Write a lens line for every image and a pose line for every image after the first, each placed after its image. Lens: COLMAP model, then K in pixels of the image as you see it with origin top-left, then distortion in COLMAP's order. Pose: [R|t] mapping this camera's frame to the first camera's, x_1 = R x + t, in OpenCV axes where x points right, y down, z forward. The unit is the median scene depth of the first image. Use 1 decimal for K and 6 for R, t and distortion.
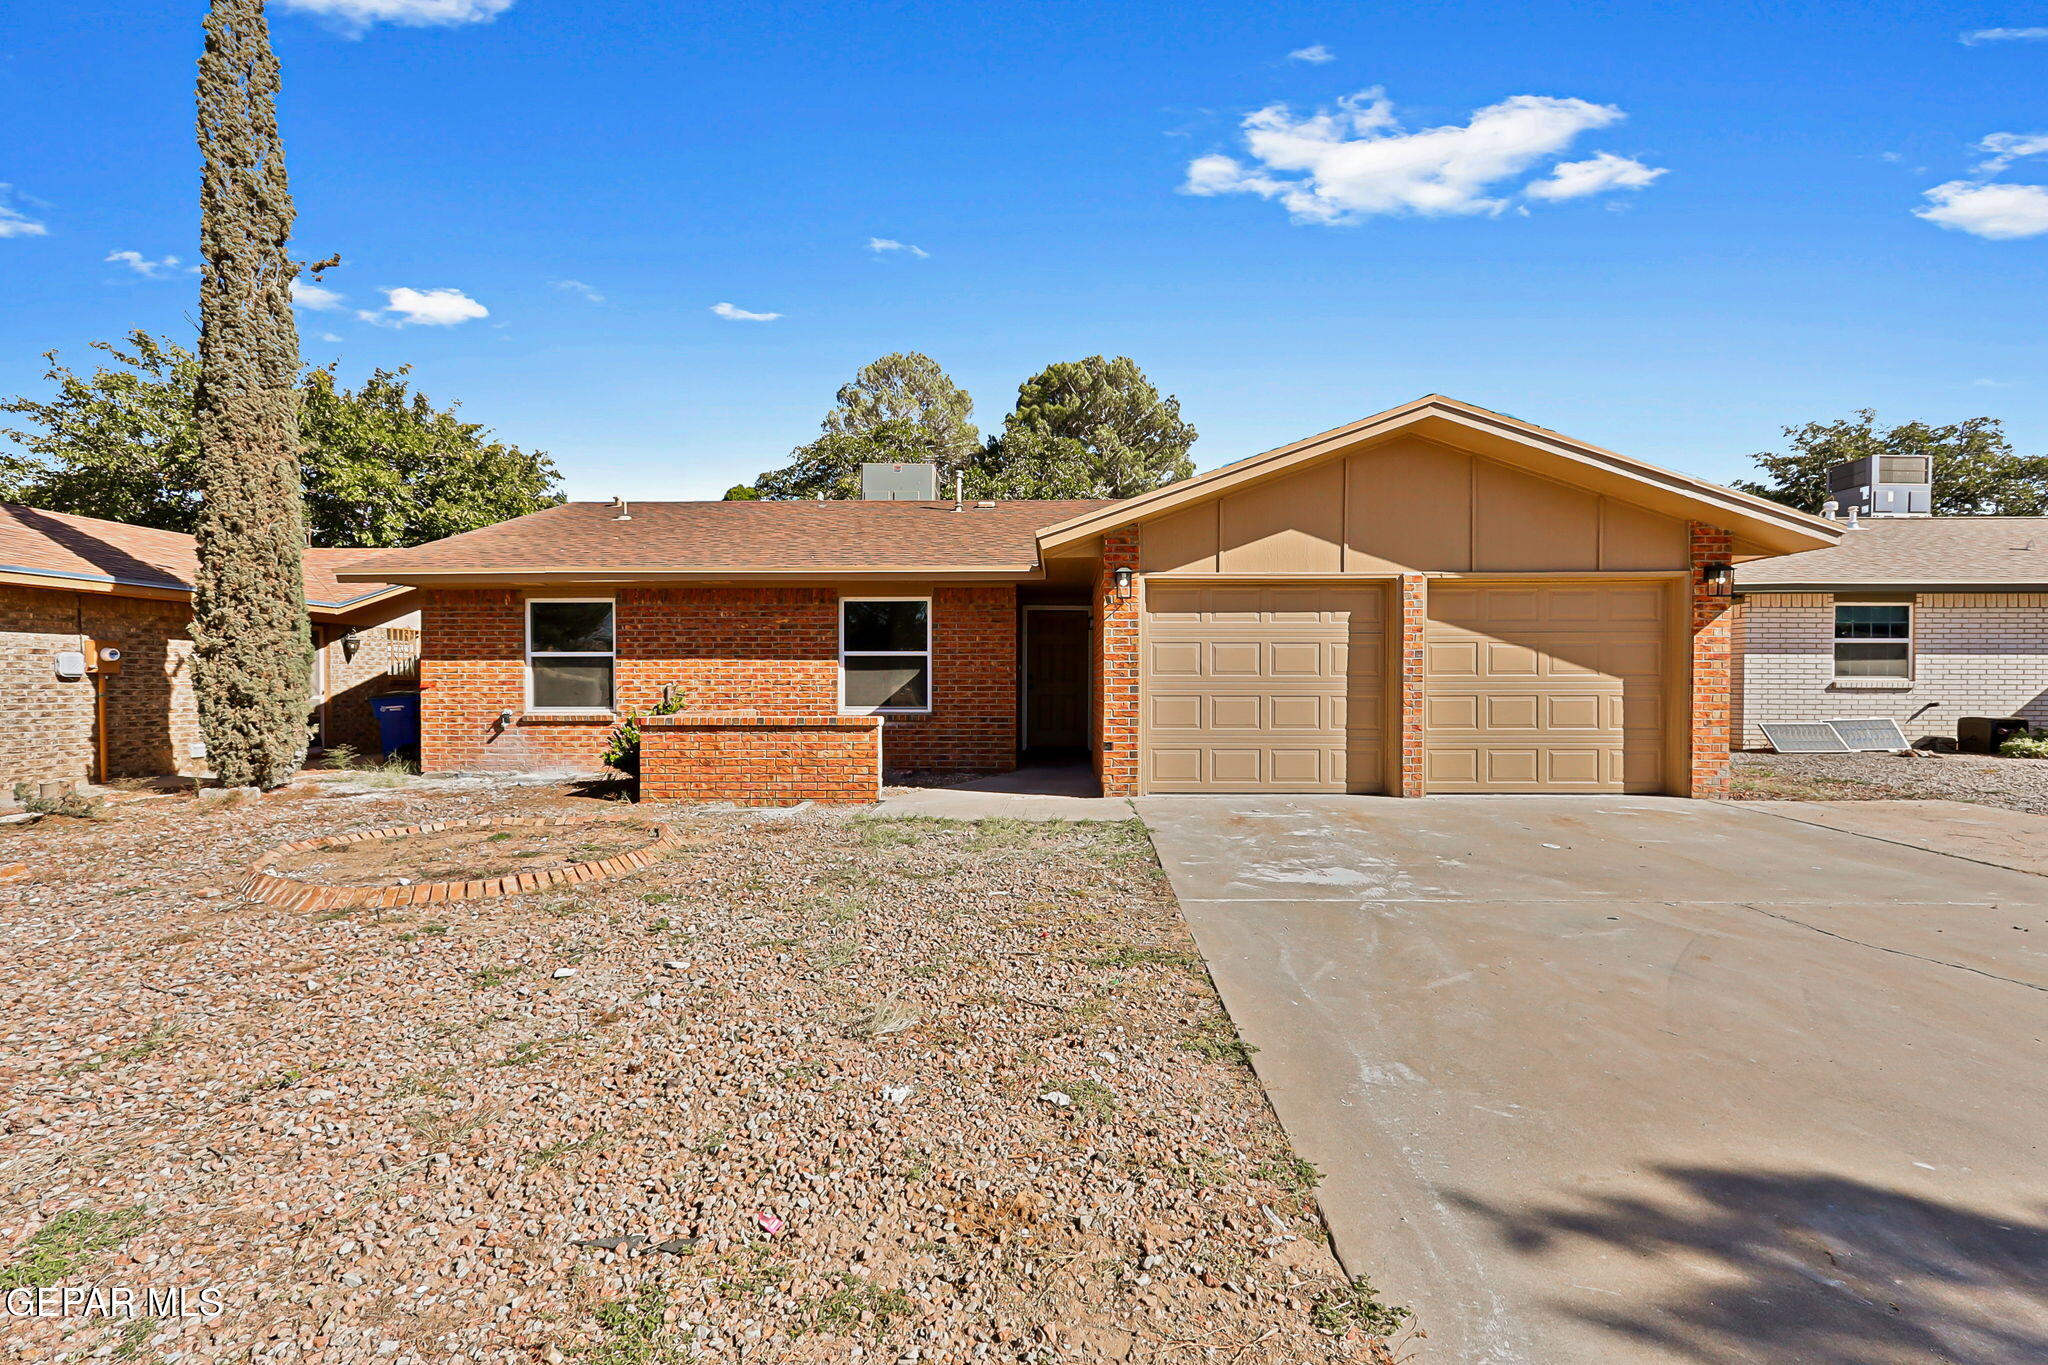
lens RADIAL K [[957.7, 0, 1041.7], [0, 957.7, 676.4], [0, 0, 1]] dist [0.001461, 0.001579]
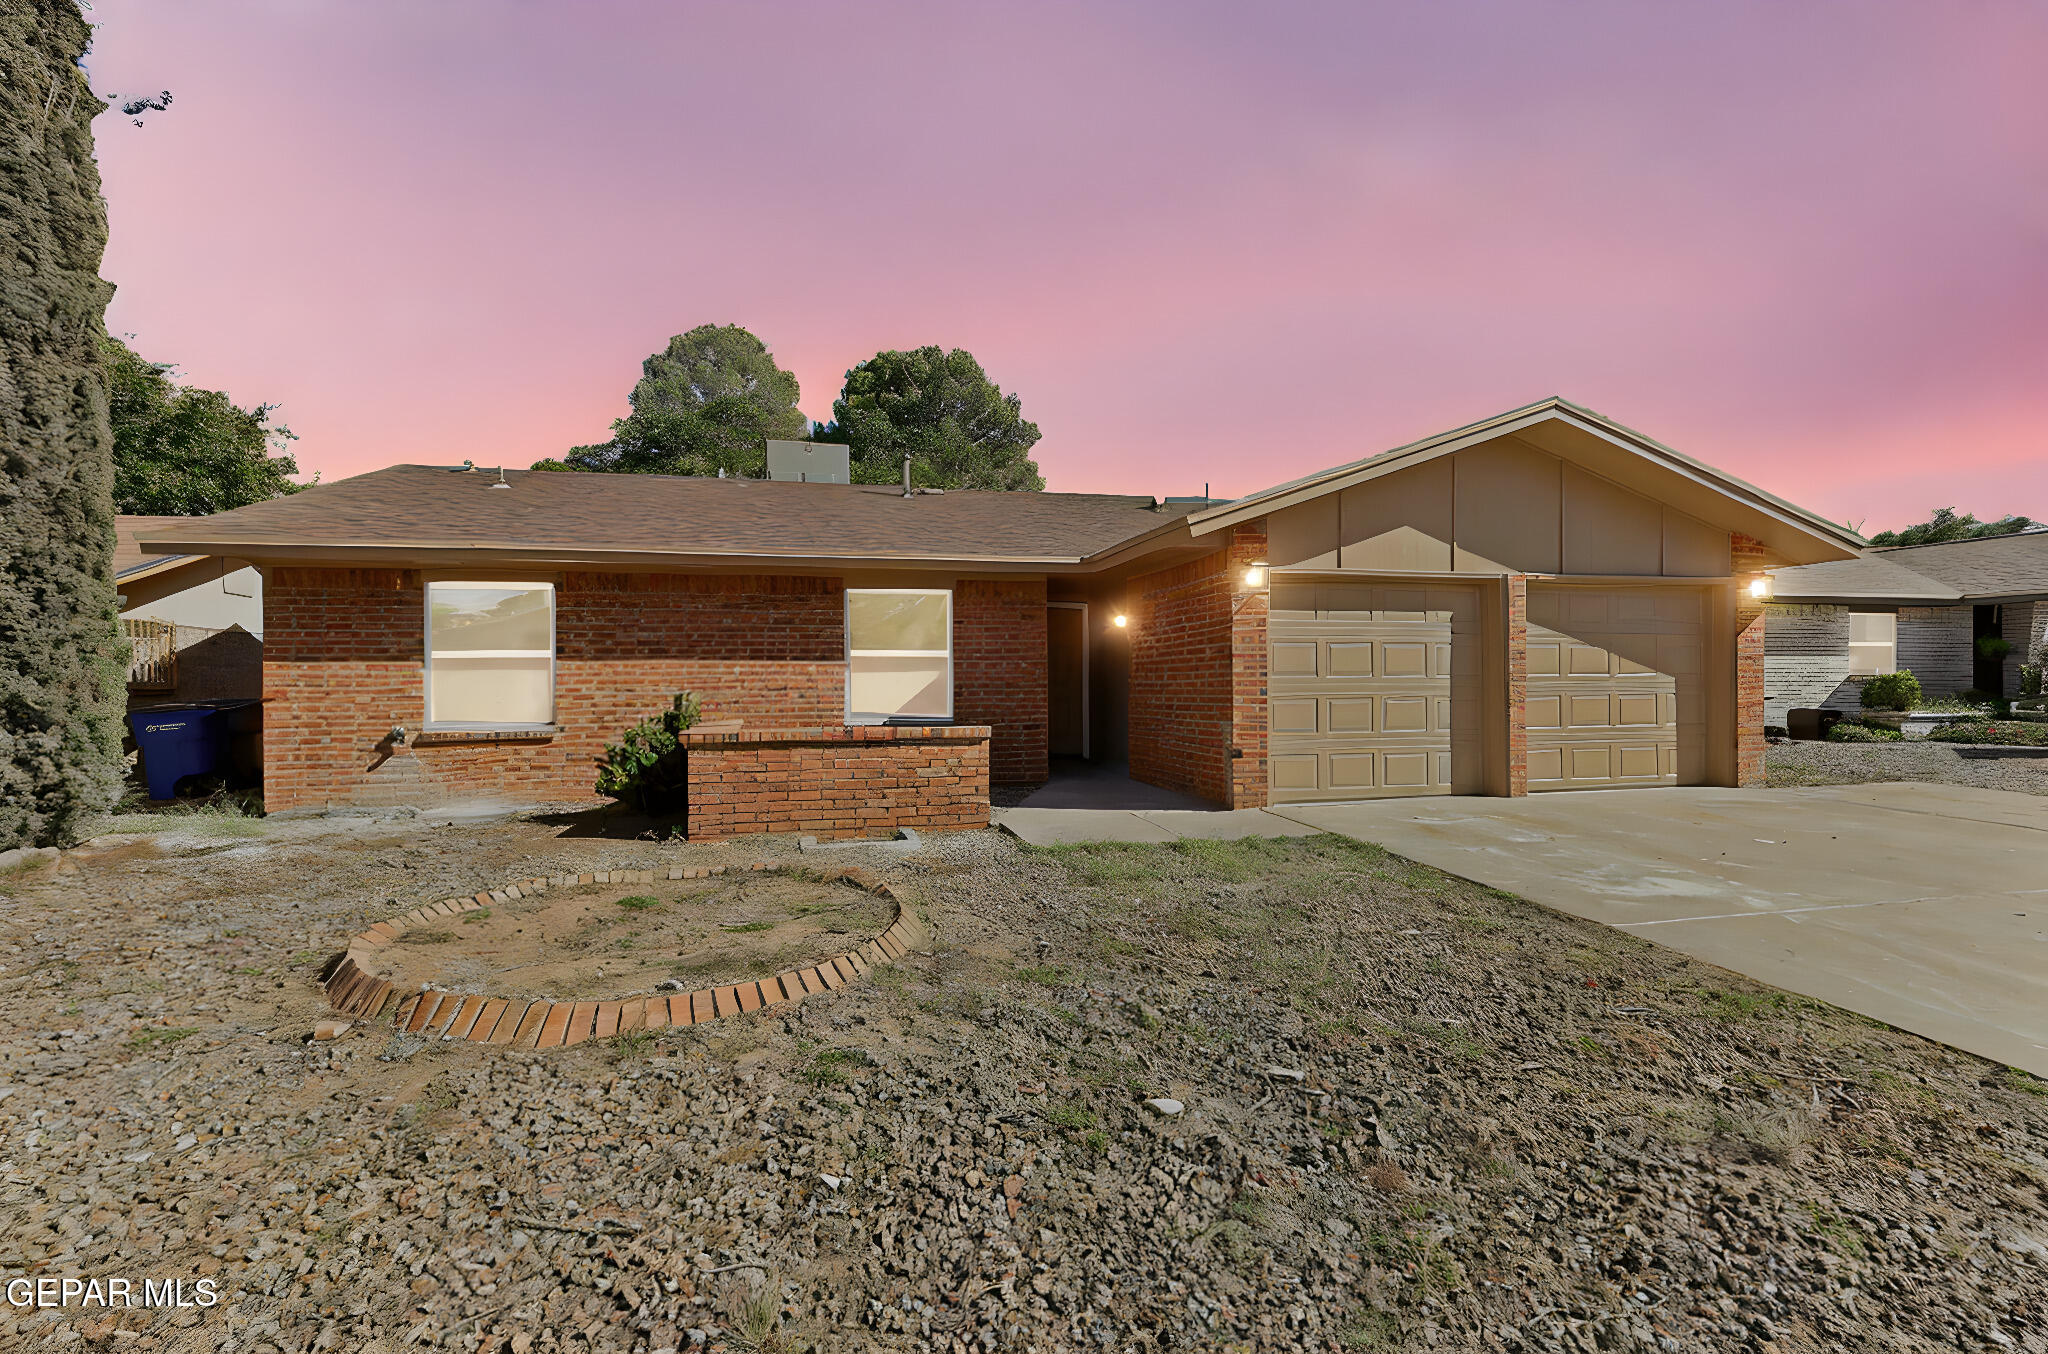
lens RADIAL K [[951.1, 0, 1018.8], [0, 951.1, 677.3], [0, 0, 1]] dist [0.000794, 0.001769]
pose [[0.963121, -0.005341, 0.269016, -0.327602], [0.005787, 0.999983, -0.000865, -0.001021], [-0.269007, 0.002390, 0.963135, 0.153198]]
